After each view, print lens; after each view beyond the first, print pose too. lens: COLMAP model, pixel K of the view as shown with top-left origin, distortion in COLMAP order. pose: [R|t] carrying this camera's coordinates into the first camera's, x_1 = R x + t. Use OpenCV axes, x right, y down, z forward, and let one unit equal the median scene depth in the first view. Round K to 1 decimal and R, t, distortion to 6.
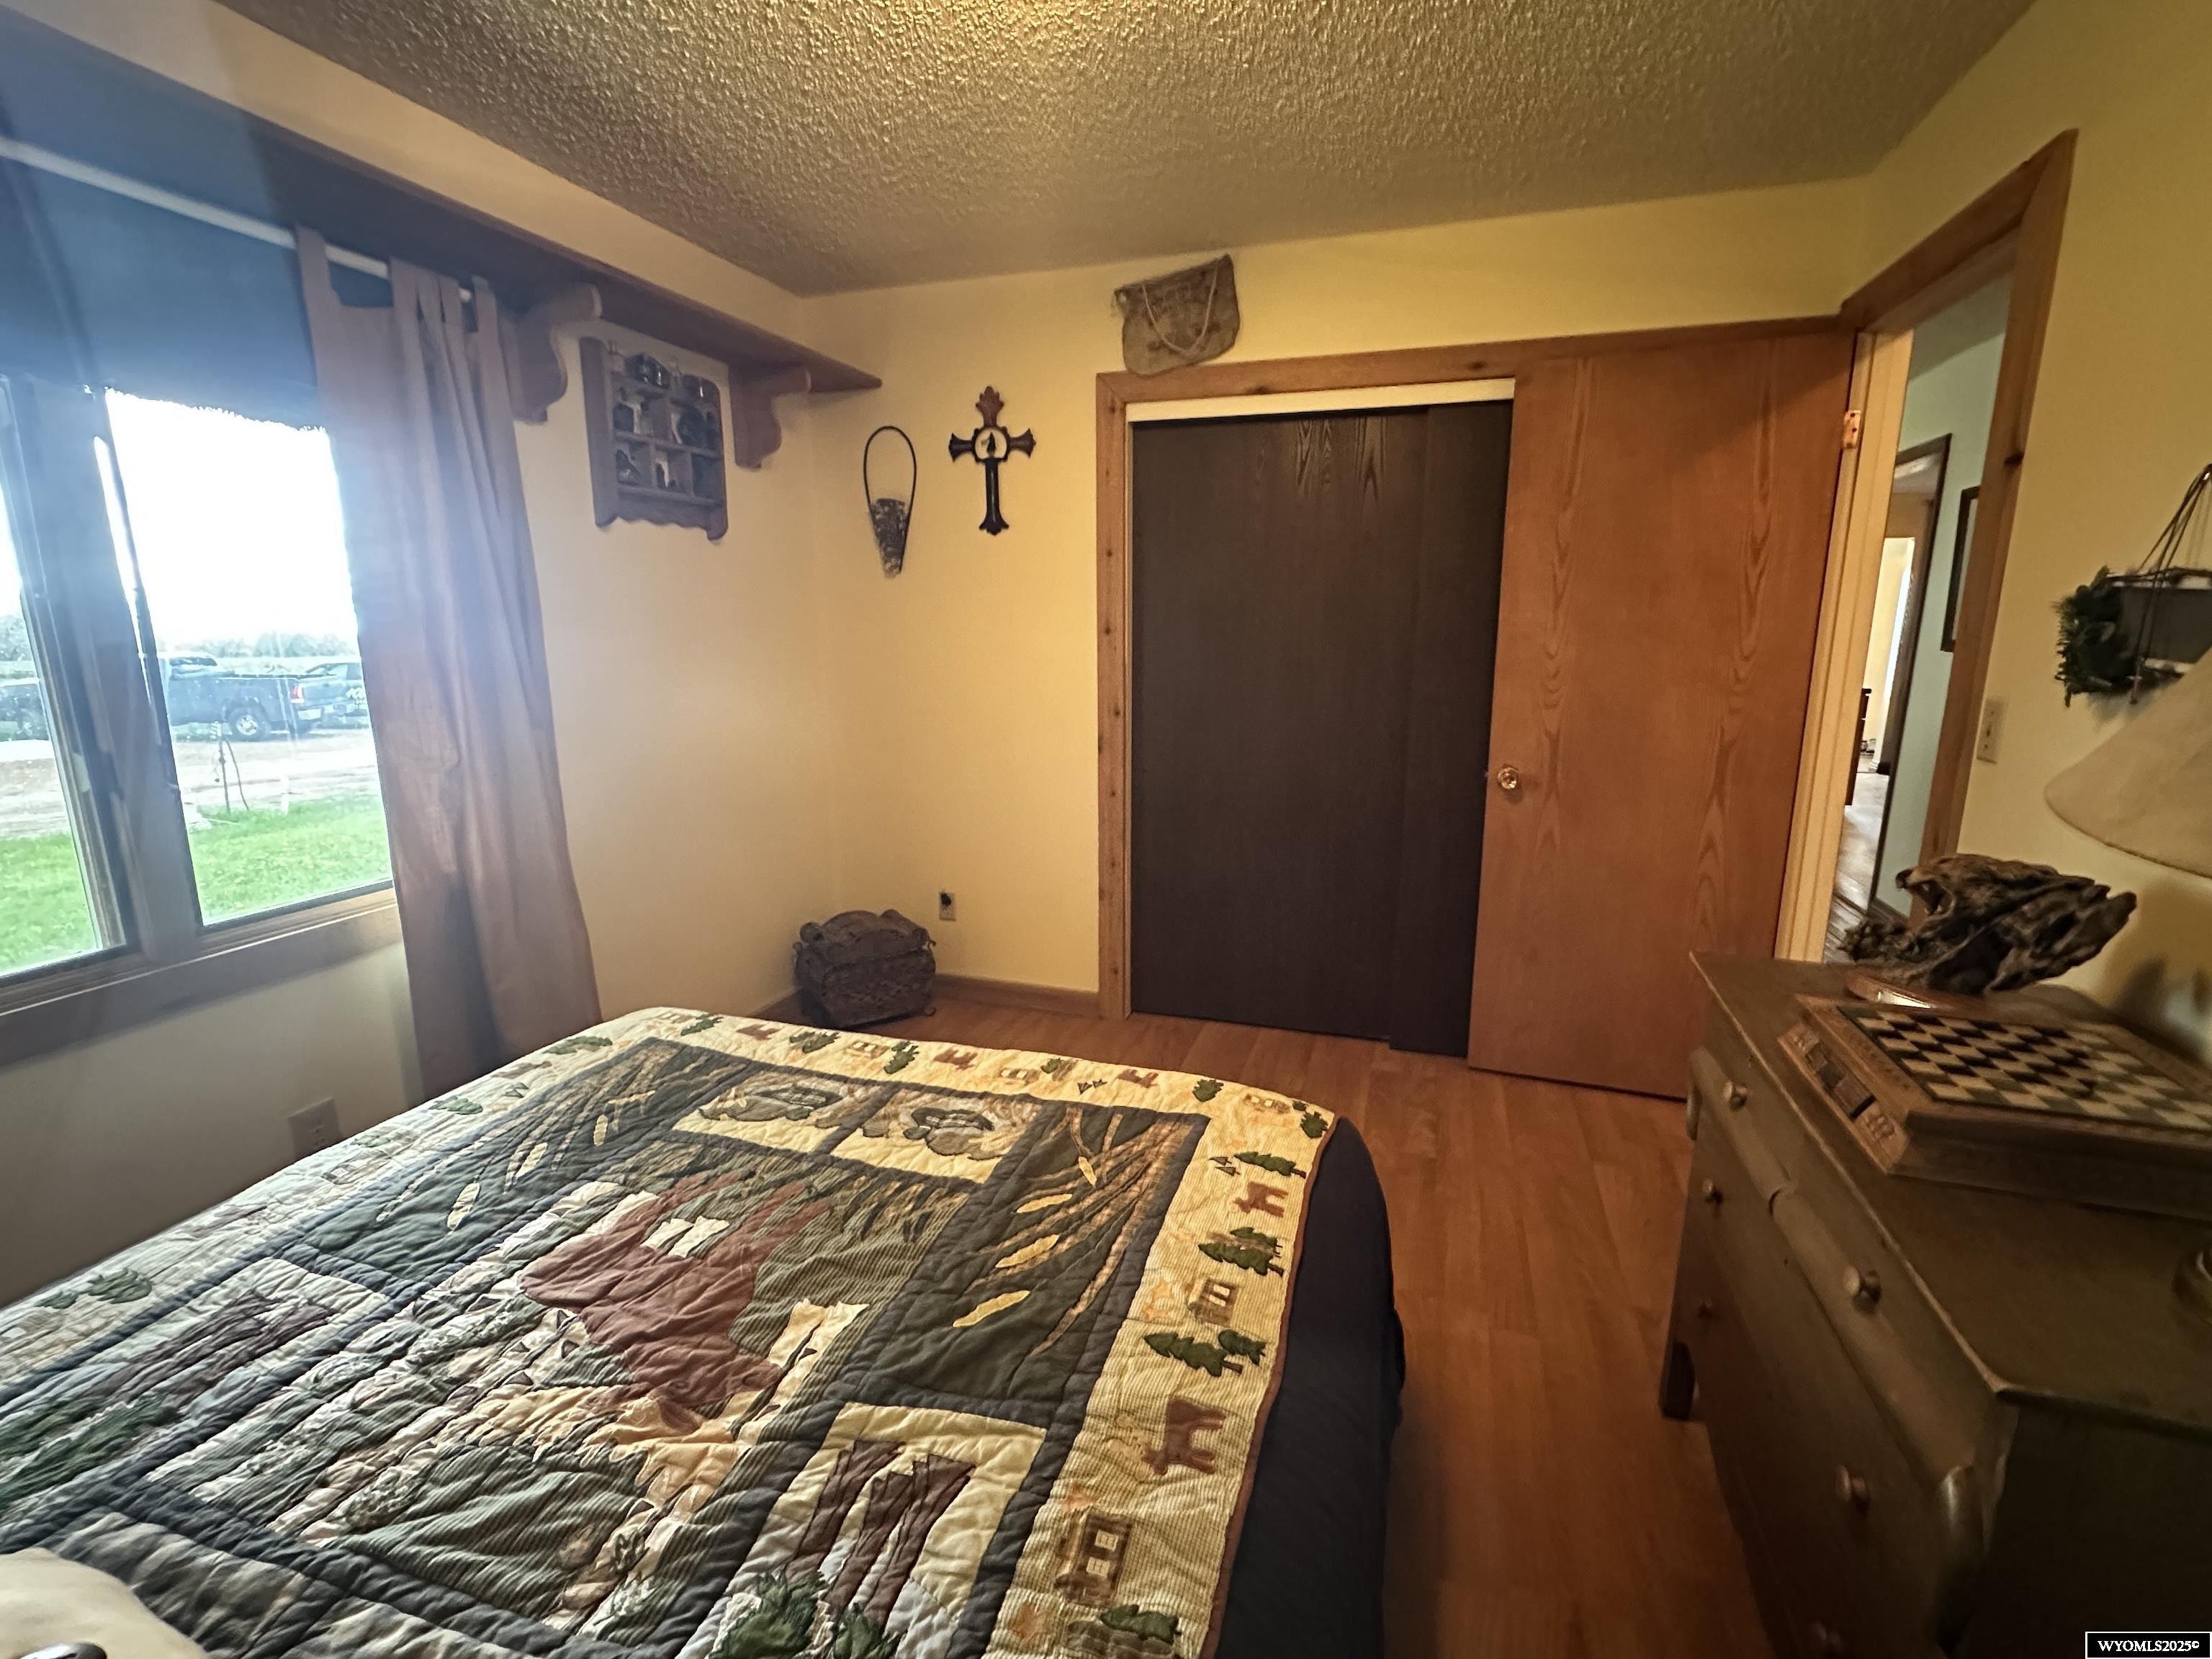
lens RADIAL K [[966.4, 0, 1095.6], [0, 966.4, 825.9], [0, 0, 1]] dist [0.000572, 0.000074]
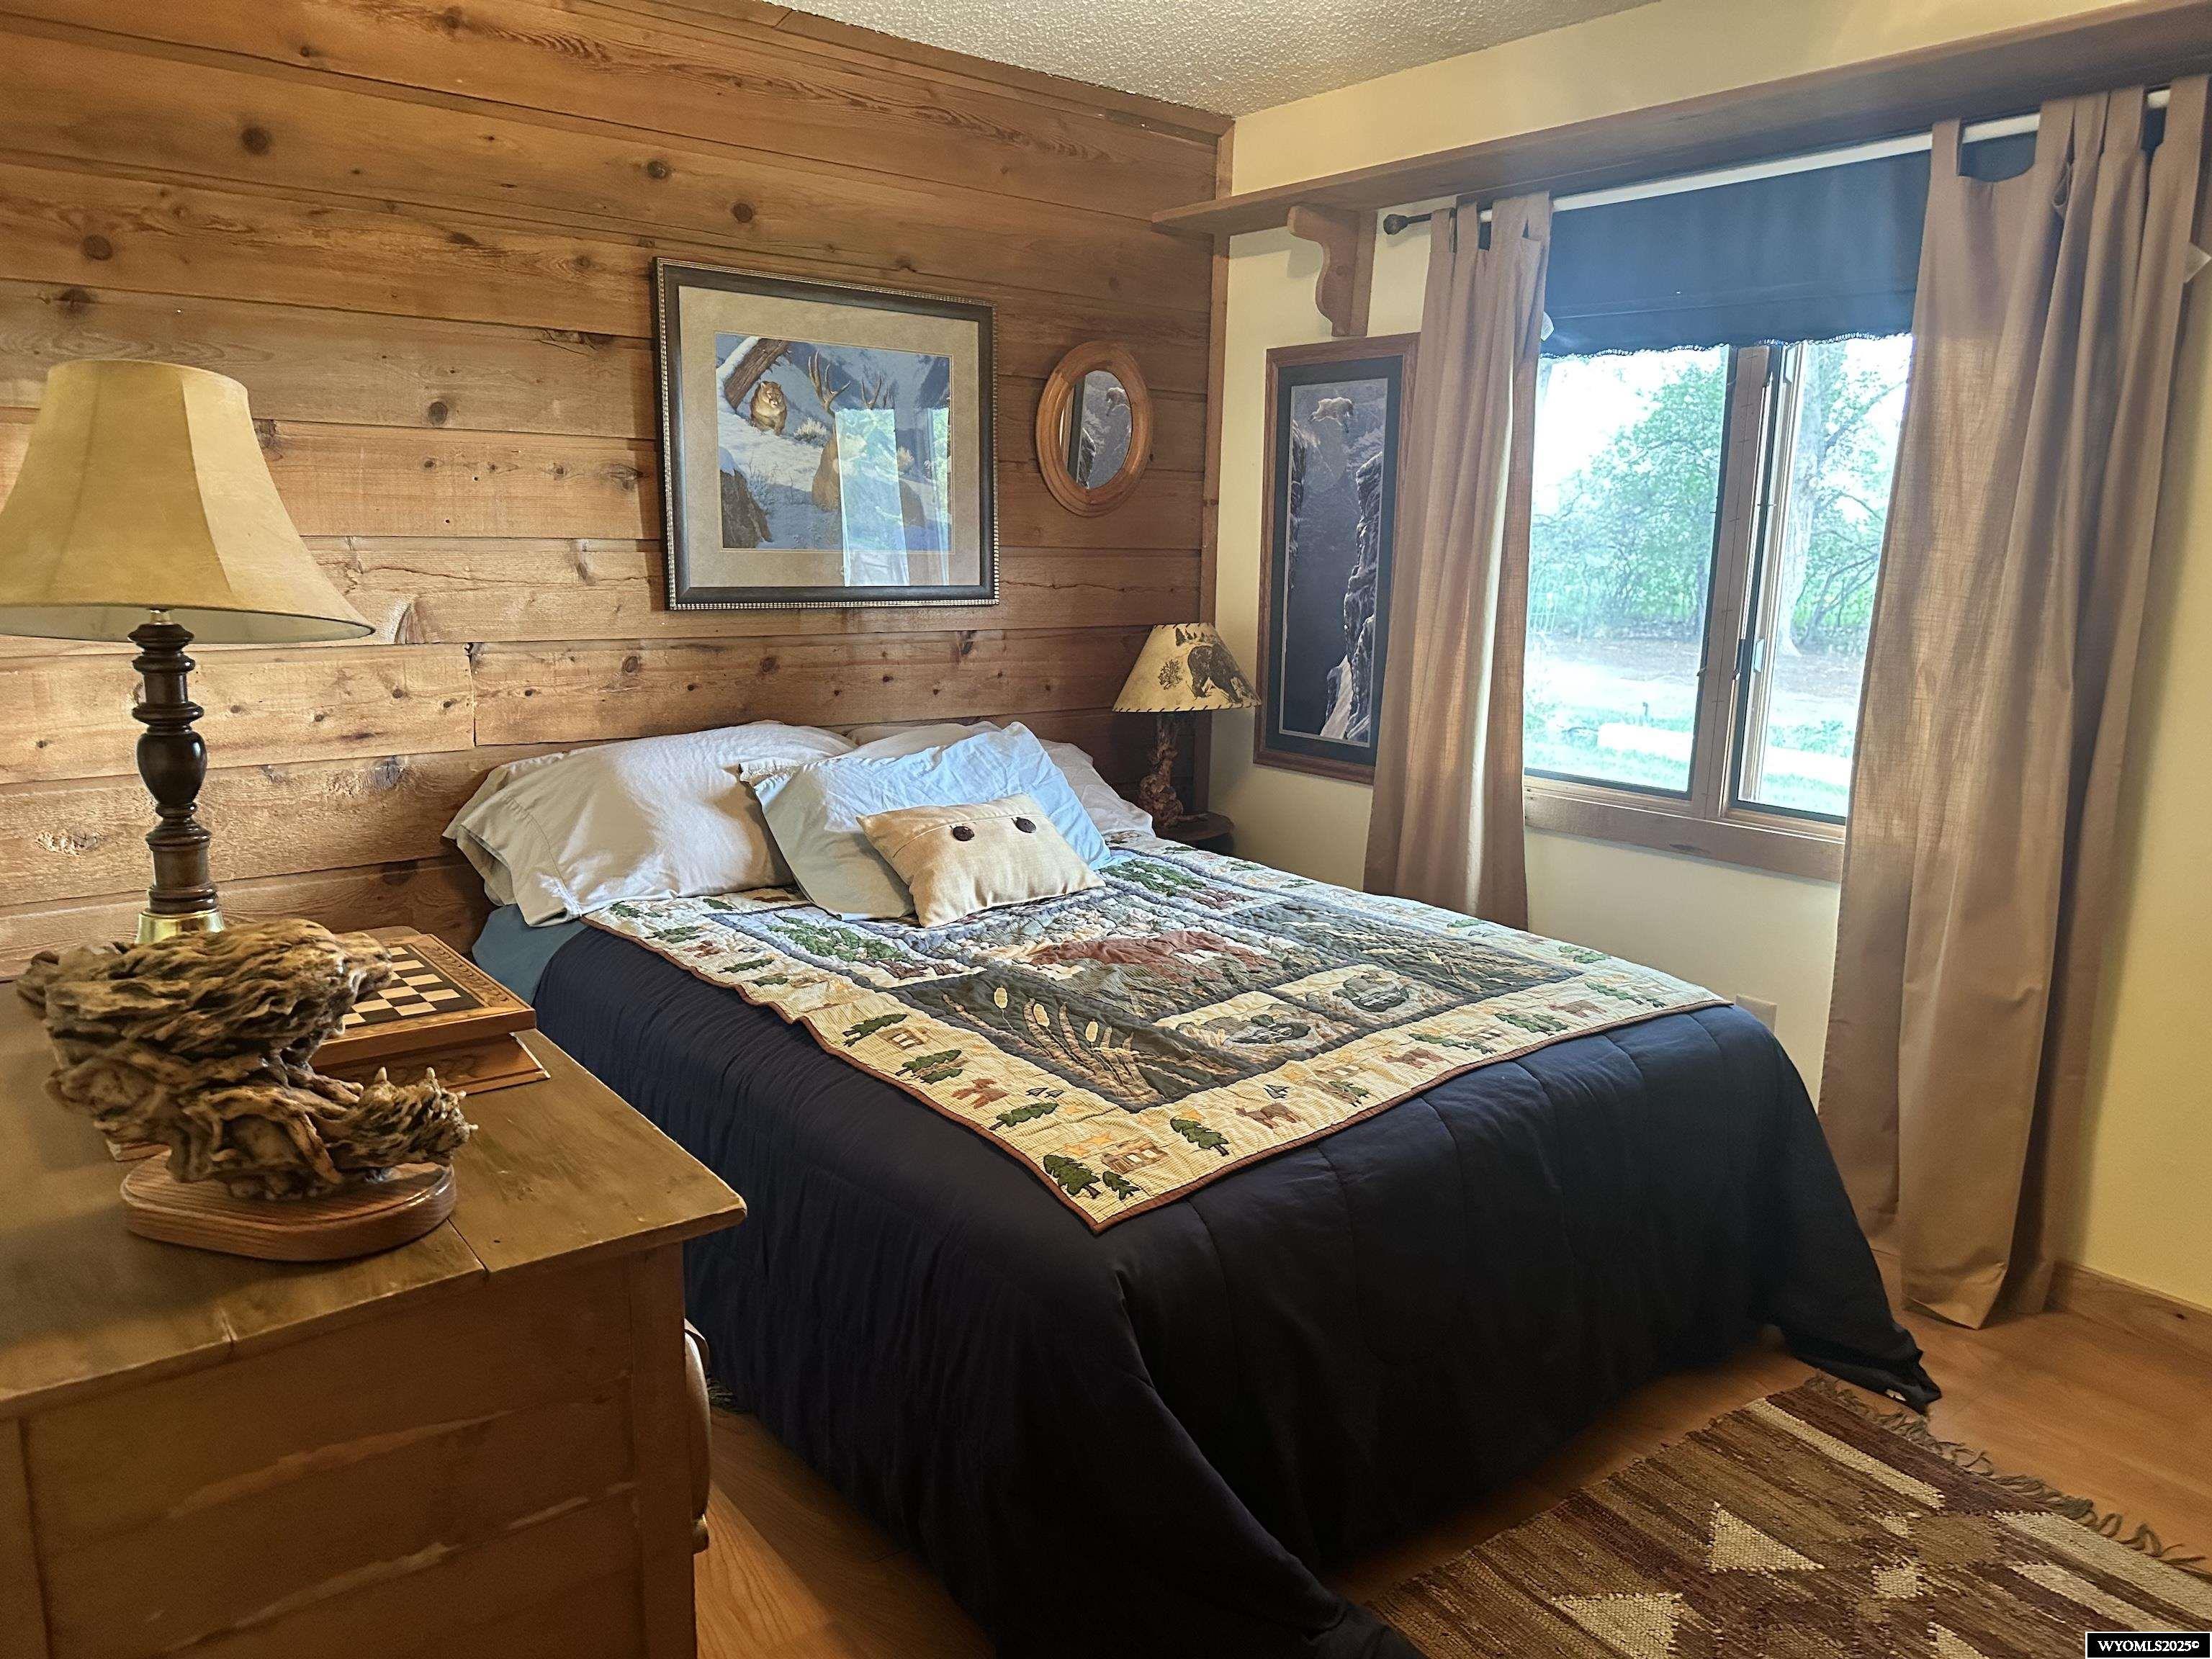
lens RADIAL K [[1552.8, 0, 1100.5], [0, 1552.8, 828.3], [0, 0, 1]] dist [-0.009375, -0.003906]
pose [[-0.540386, 0.152016, -0.827571, 1.236309], [-0.193964, 0.934549, 0.298322, -0.327015], [0.818756, 0.321728, -0.475532, 1.582672]]
